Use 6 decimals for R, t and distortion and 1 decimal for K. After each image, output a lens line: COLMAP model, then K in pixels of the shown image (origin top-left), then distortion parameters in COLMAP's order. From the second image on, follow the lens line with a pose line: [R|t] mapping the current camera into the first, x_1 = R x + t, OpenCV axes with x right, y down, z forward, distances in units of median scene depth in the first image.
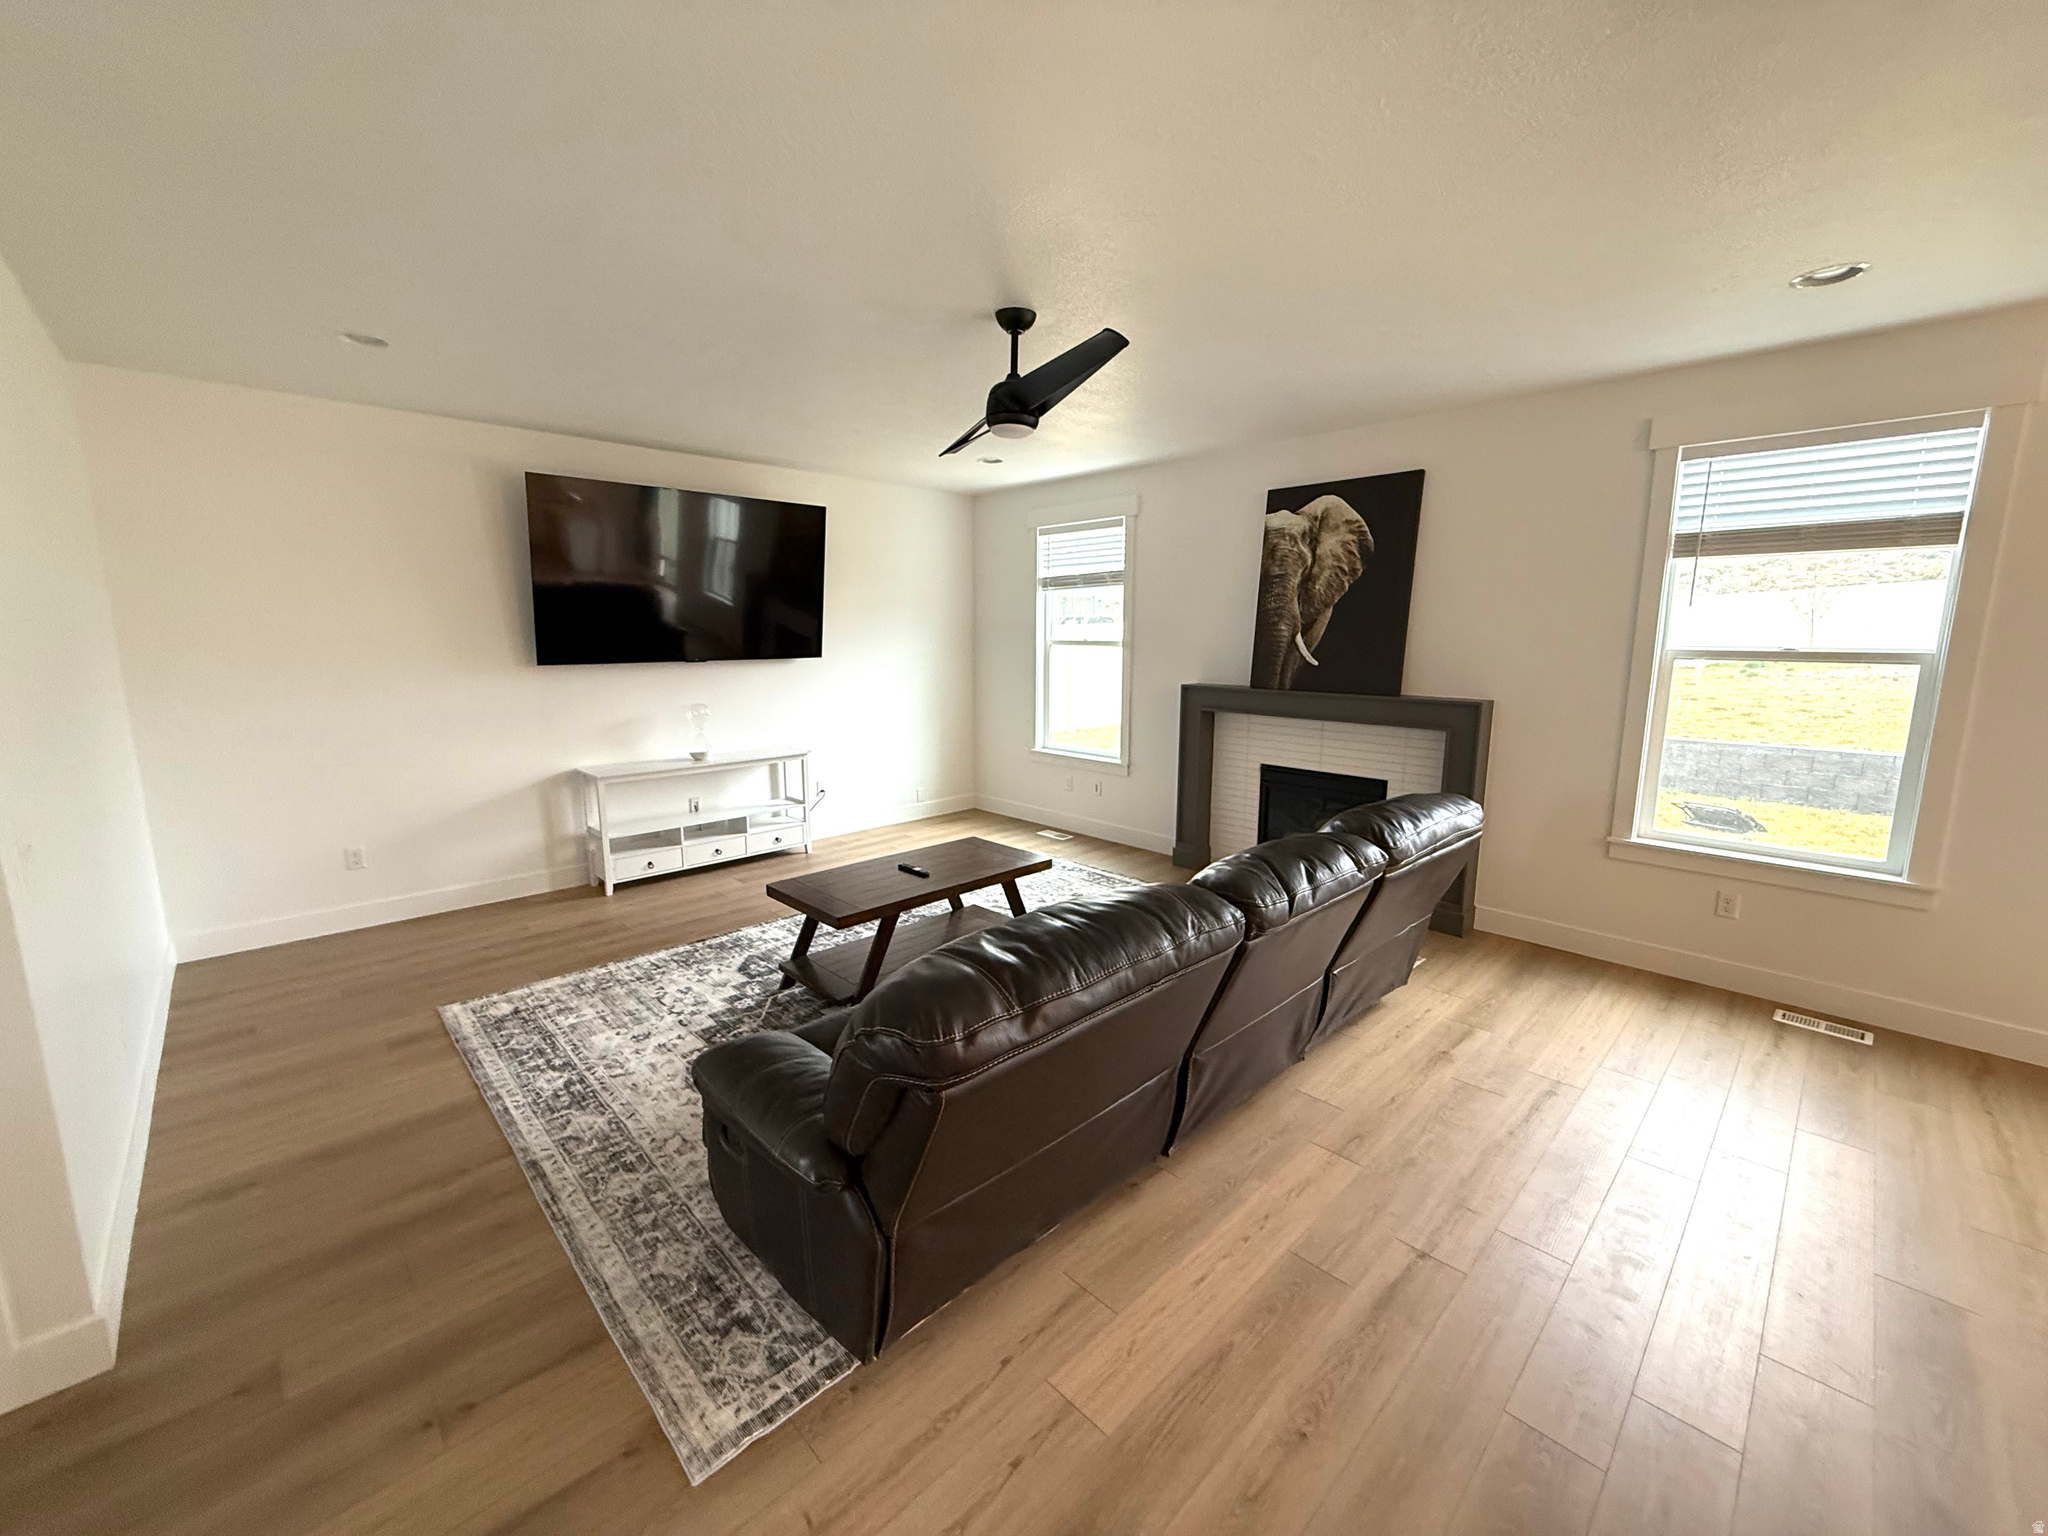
lens RADIAL K [[812.9, 0, 1026.0], [0, 812.9, 770.2], [0, 0, 1]] dist [-0.002885, 0.001172]
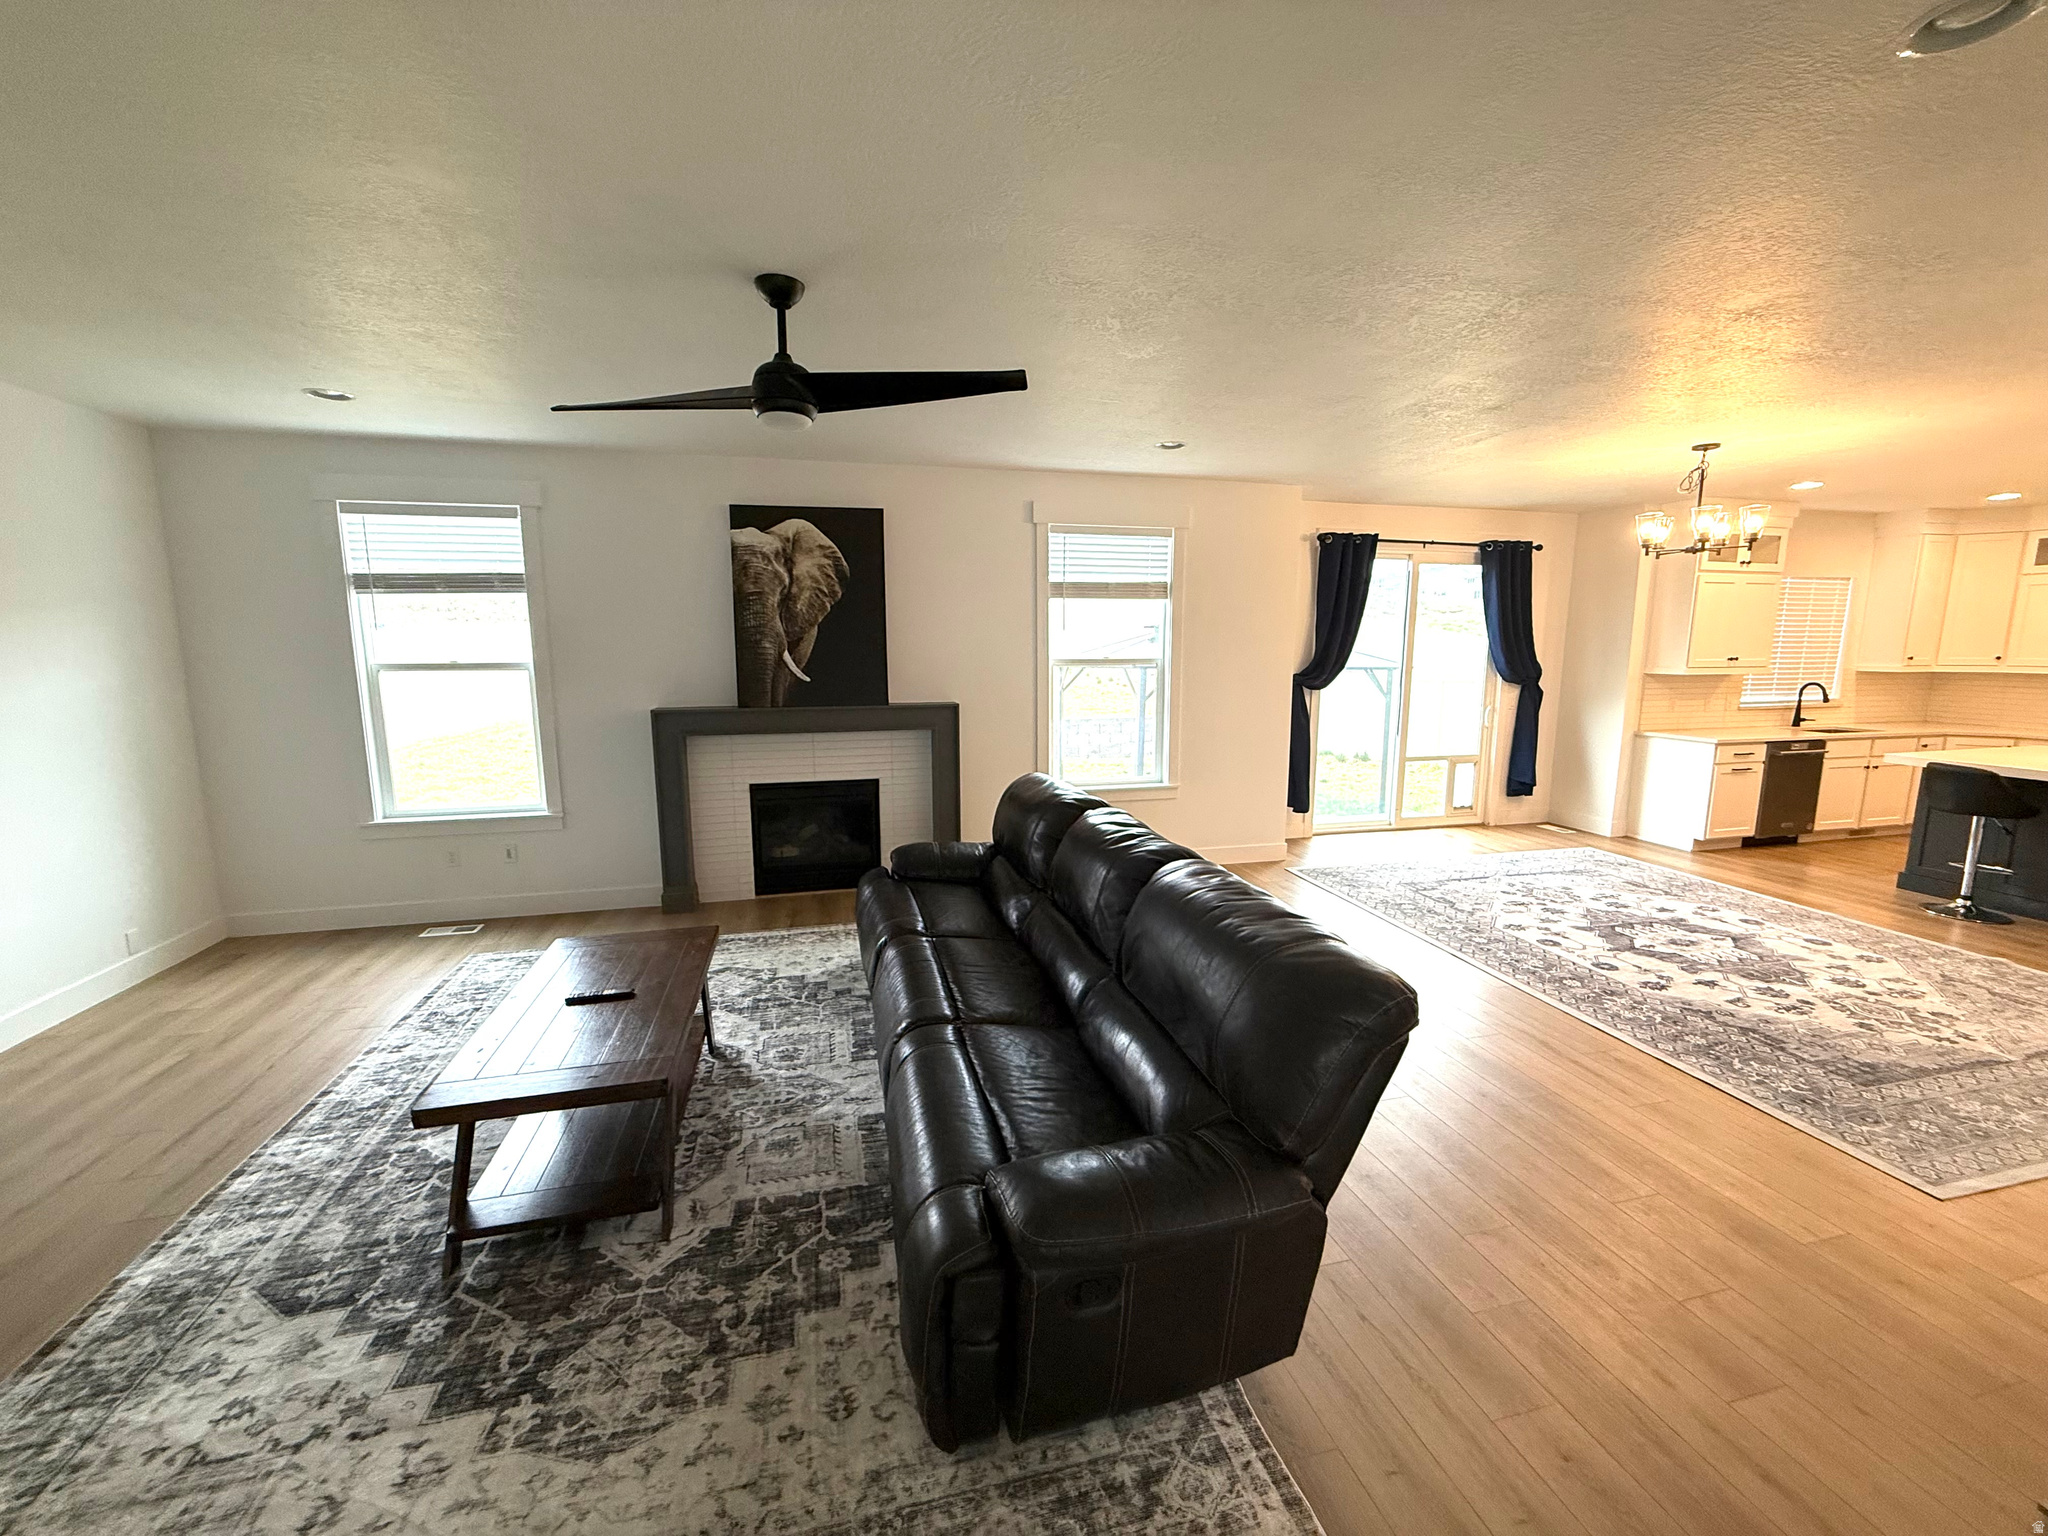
lens RADIAL K [[812.9, 0, 1022.1], [0, 812.9, 761.1], [0, 0, 1]] dist [-0.002885, 0.001172]
pose [[0.500190, -0.130483, 0.856028, -0.432200], [0.149528, 0.986746, 0.063037, -0.054776], [-0.852907, 0.096470, 0.513072, 0.250588]]
